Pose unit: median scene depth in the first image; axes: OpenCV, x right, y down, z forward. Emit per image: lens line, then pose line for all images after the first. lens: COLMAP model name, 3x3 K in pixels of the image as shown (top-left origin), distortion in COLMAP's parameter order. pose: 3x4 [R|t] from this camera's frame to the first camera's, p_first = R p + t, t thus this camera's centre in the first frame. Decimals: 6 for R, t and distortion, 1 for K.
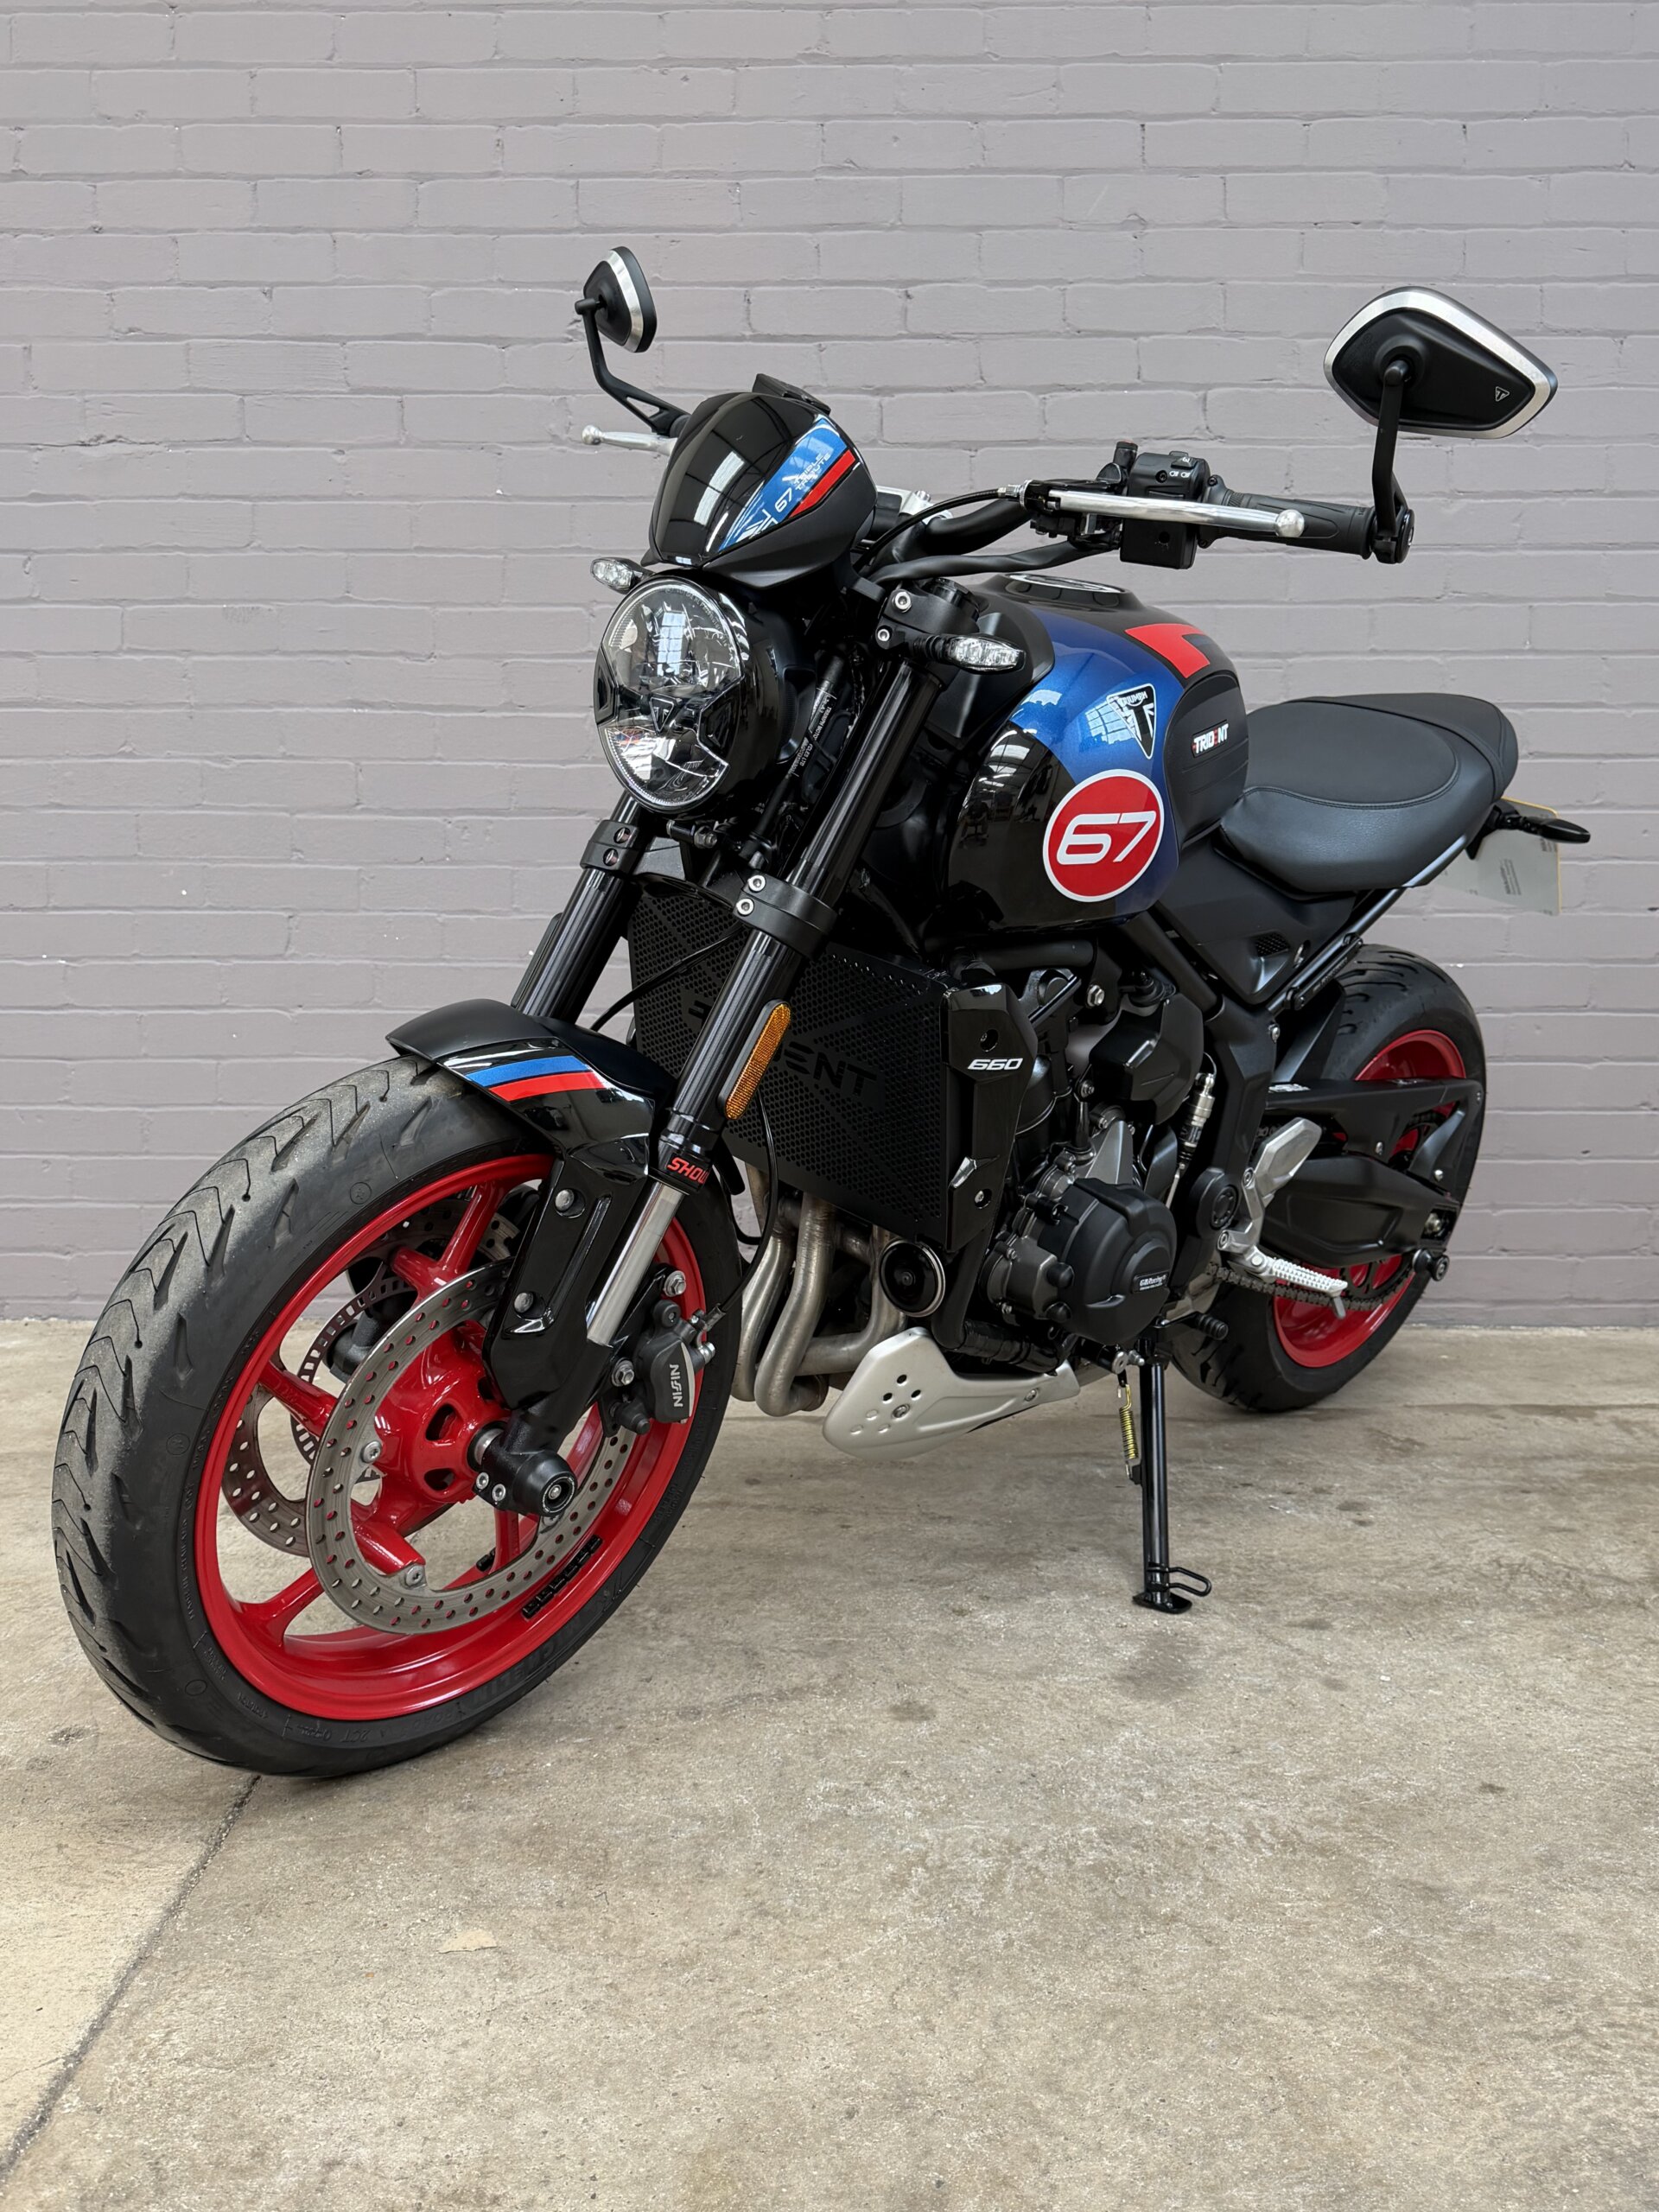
lens RADIAL K [[2144.0, 0, 828.0], [0, 2144.0, 1162.9], [0, 0, 1]] dist [0.018893, -0.011894]
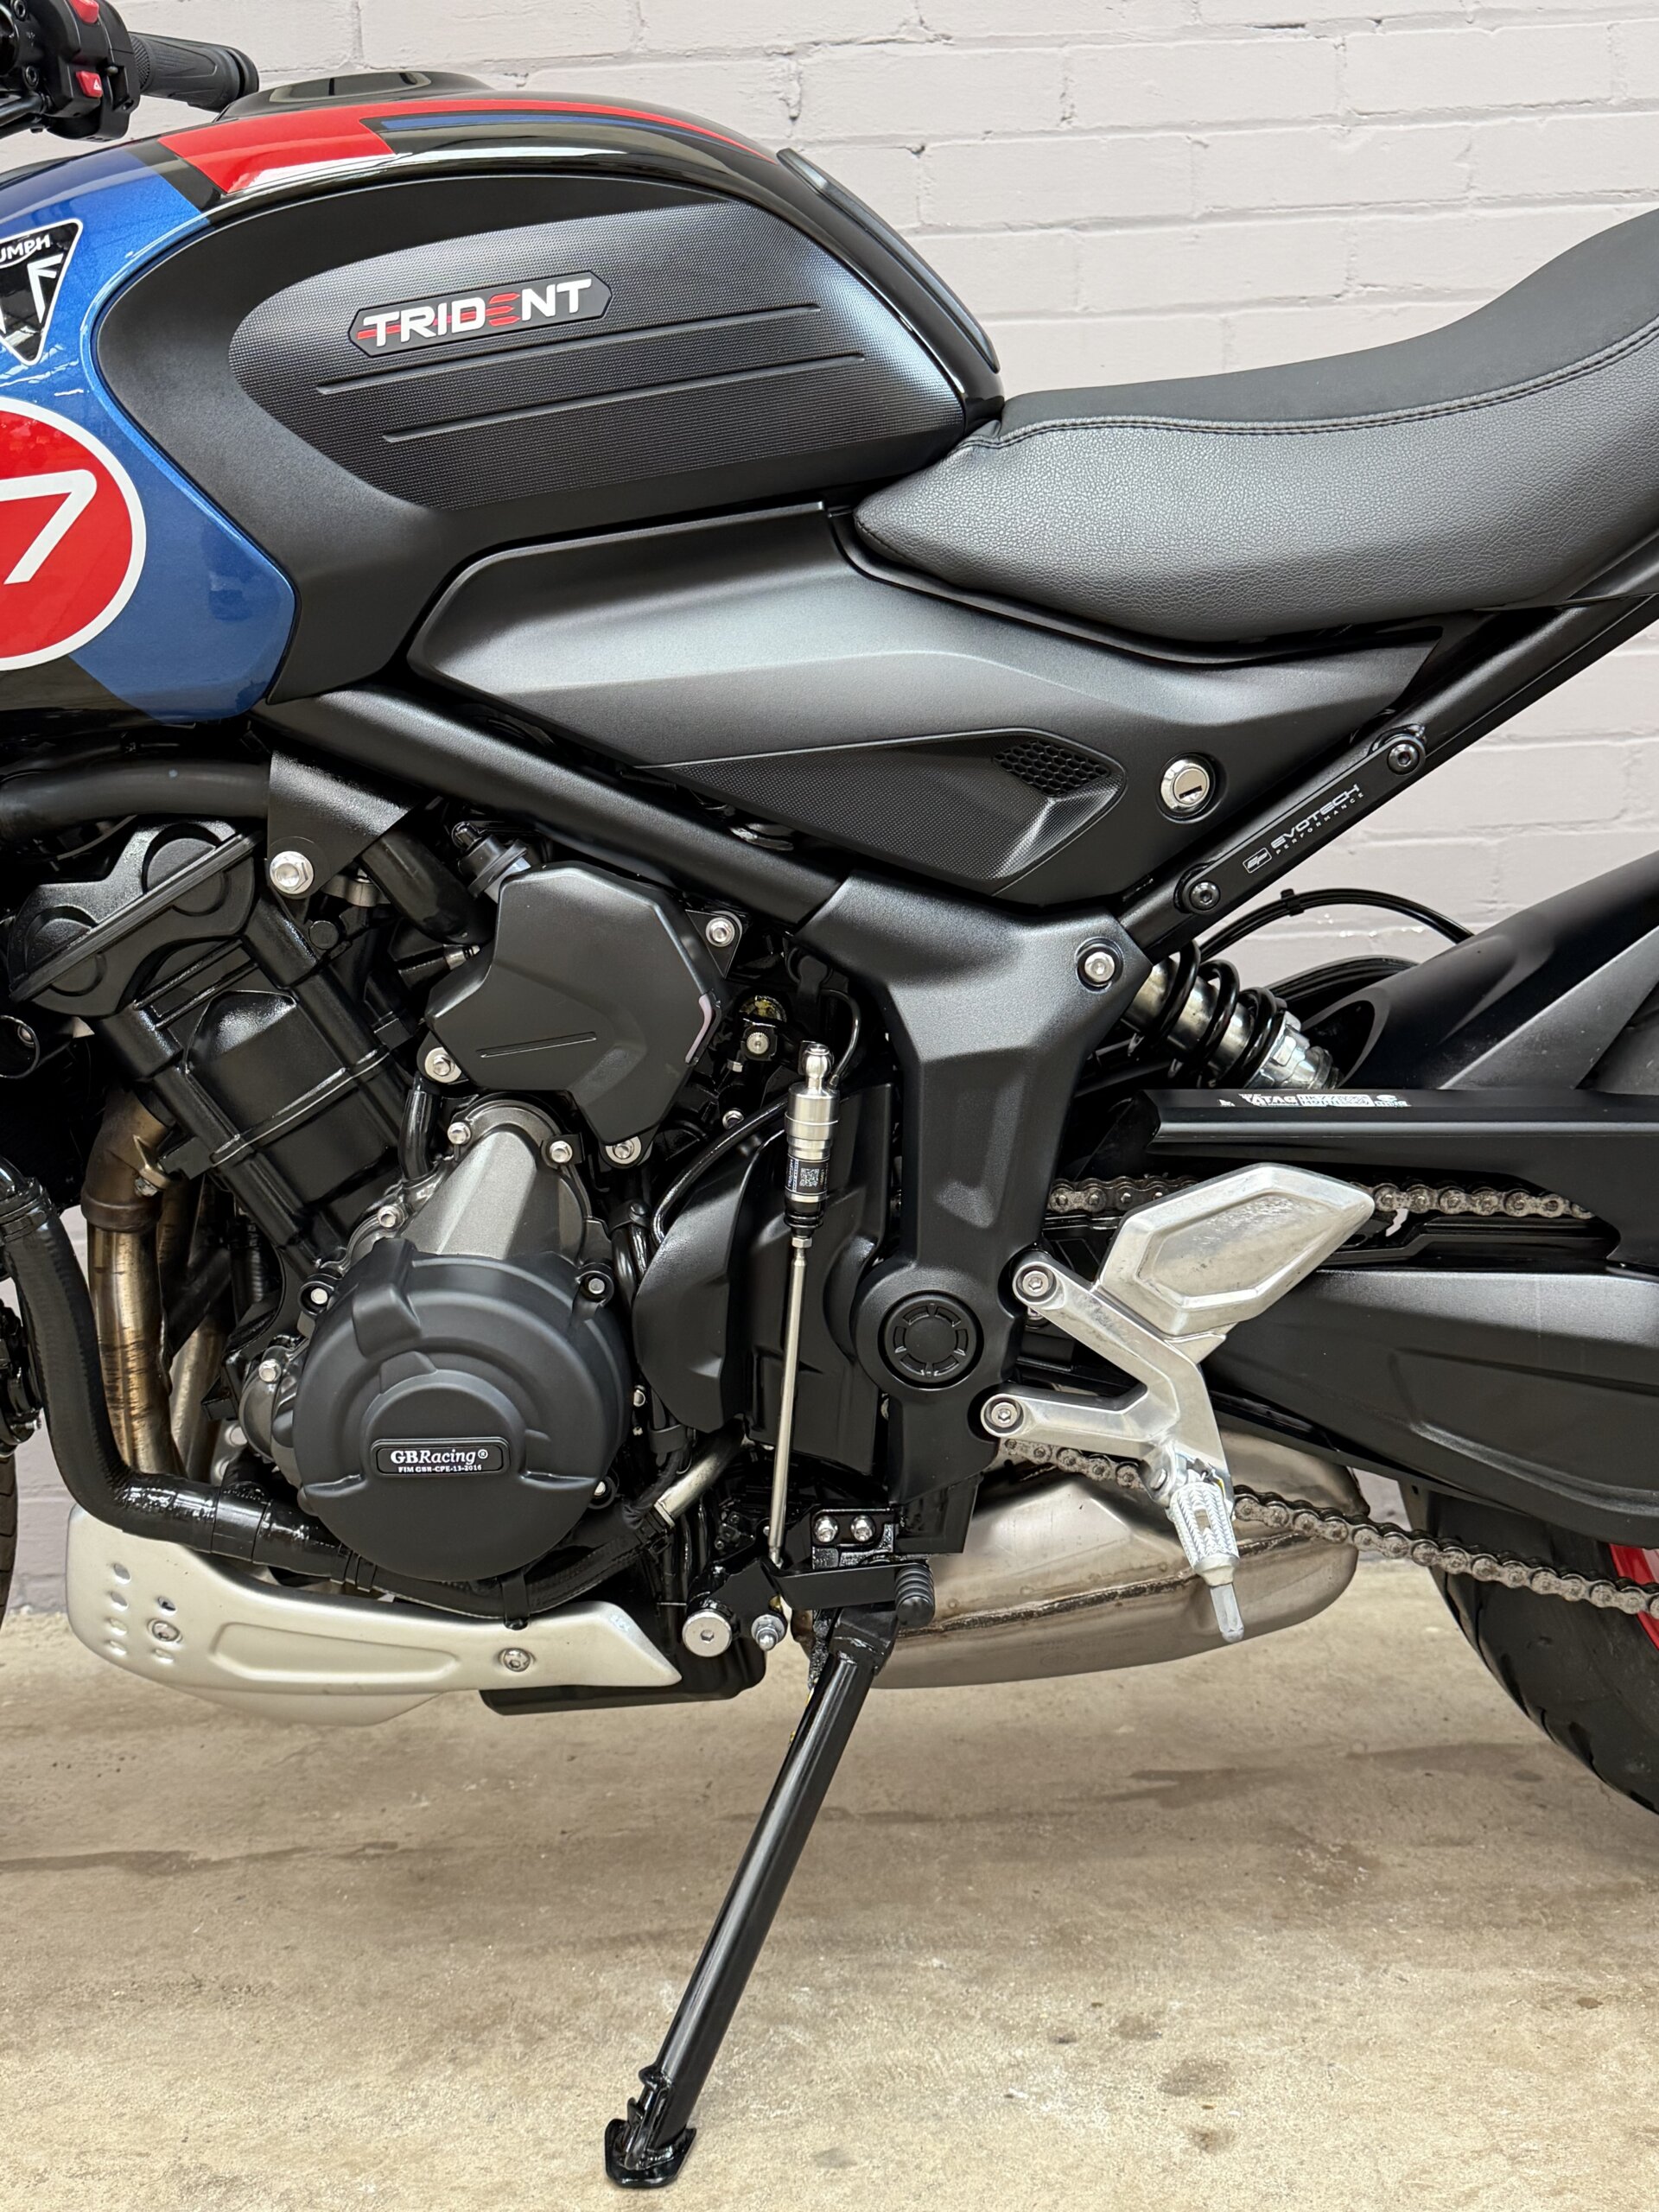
lens RADIAL K [[2307.2, 0, 868.9], [0, 2307.2, 1106.5], [0, 0, 1]] dist [0.046917, 0.000000]
pose [[0.998893, -0.043107, 0.018824, 0.139481], [0.044560, 0.995371, -0.085148, 0.001507], [-0.015067, 0.085892, 0.996190, 0.404823]]
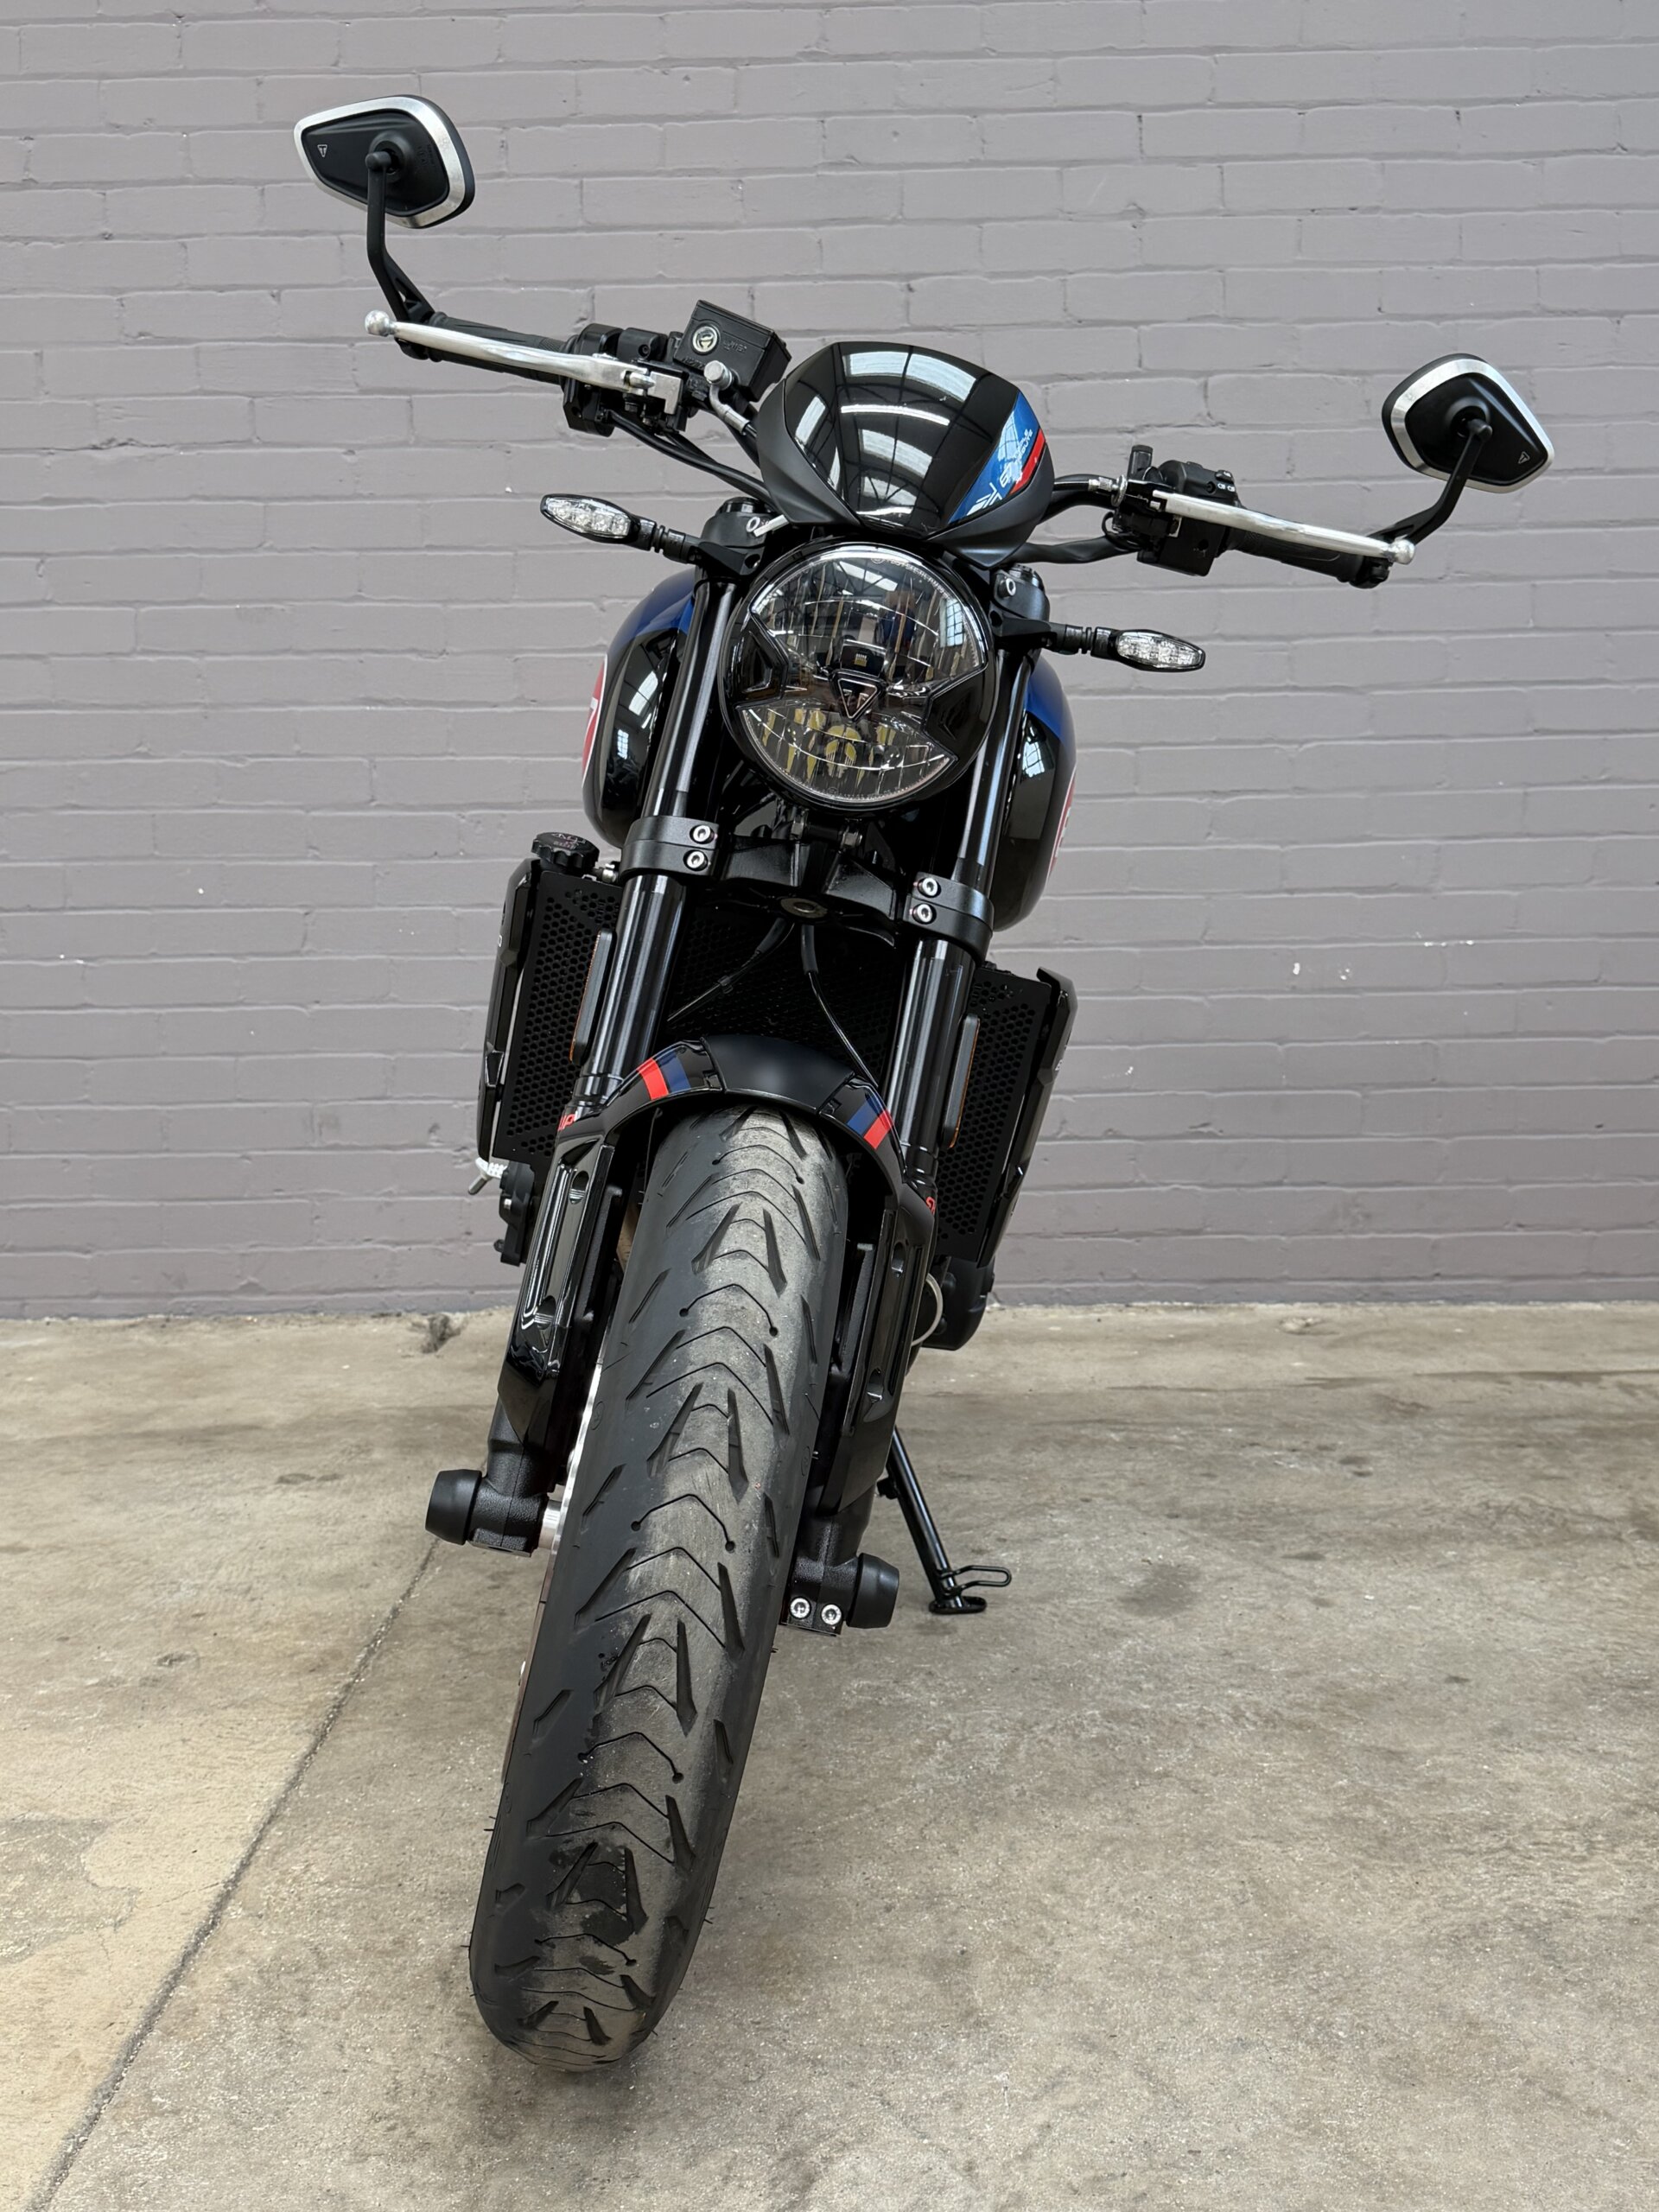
lens RADIAL K [[2420.3, 0, 822.3], [0, 2420.3, 1173.6], [0, 0, 1]] dist [0.035520, 0.000000]
pose [[0.999861, -0.016028, -0.004558, -0.005555], [0.016019, 0.999870, -0.002076, 0.014398], [0.004591, 0.002003, 0.999987, -0.143594]]
